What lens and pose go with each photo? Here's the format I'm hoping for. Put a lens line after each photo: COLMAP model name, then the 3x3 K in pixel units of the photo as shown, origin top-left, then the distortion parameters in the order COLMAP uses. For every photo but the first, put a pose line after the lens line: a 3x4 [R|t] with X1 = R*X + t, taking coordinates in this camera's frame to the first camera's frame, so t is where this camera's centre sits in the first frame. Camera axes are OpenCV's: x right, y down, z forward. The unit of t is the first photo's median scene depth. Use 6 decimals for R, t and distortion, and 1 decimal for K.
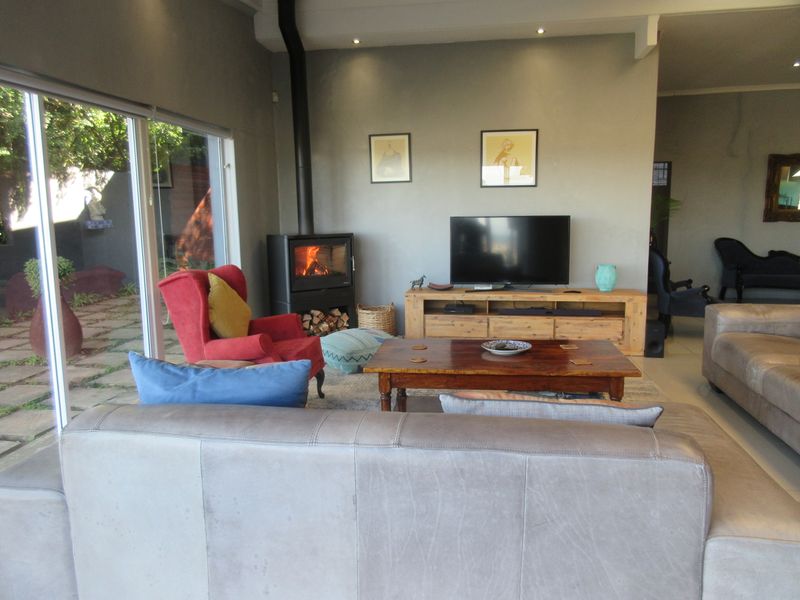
lens RADIAL K [[596.0, 0, 396.9], [0, 596.0, 295.5], [0, 0, 1]] dist [-0.011688, 0.020291]
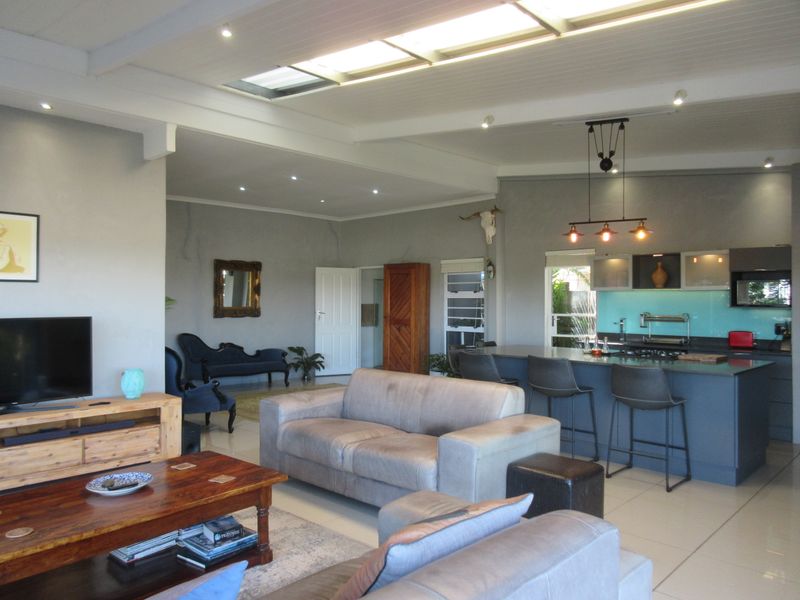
lens RADIAL K [[596.0, 0, 395.1], [0, 596.0, 292.8], [0, 0, 1]] dist [-0.011688, 0.020291]
pose [[0.562715, 0.021279, 0.826377, -0.175878], [0.110809, 0.988705, -0.100914, -0.029182], [-0.819191, 0.148356, 0.554001, 0.134122]]
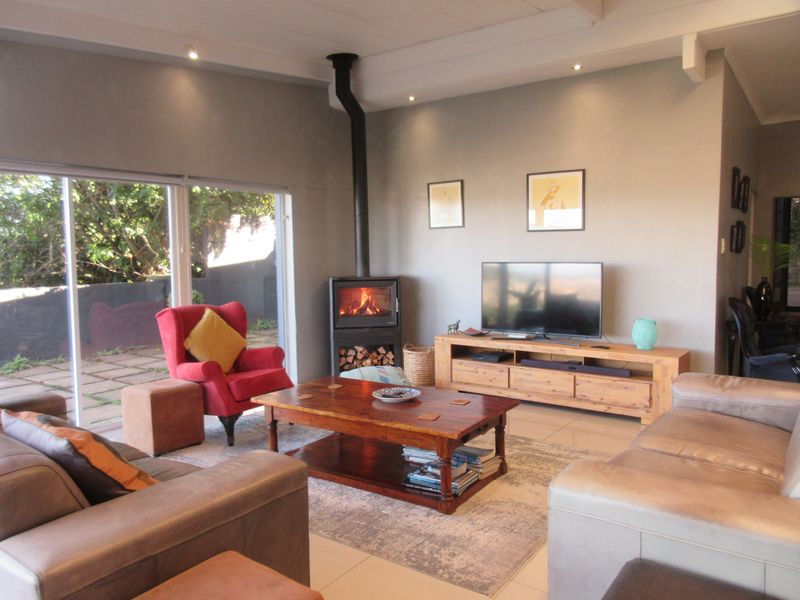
lens RADIAL K [[596.0, 0, 397.3], [0, 596.0, 293.6], [0, 0, 1]] dist [-0.011688, 0.020291]
pose [[0.894060, 0.034460, -0.446619, 0.399799], [-0.063037, 0.996794, -0.049282, -0.021853], [0.443489, 0.072214, 0.893366, 0.055324]]
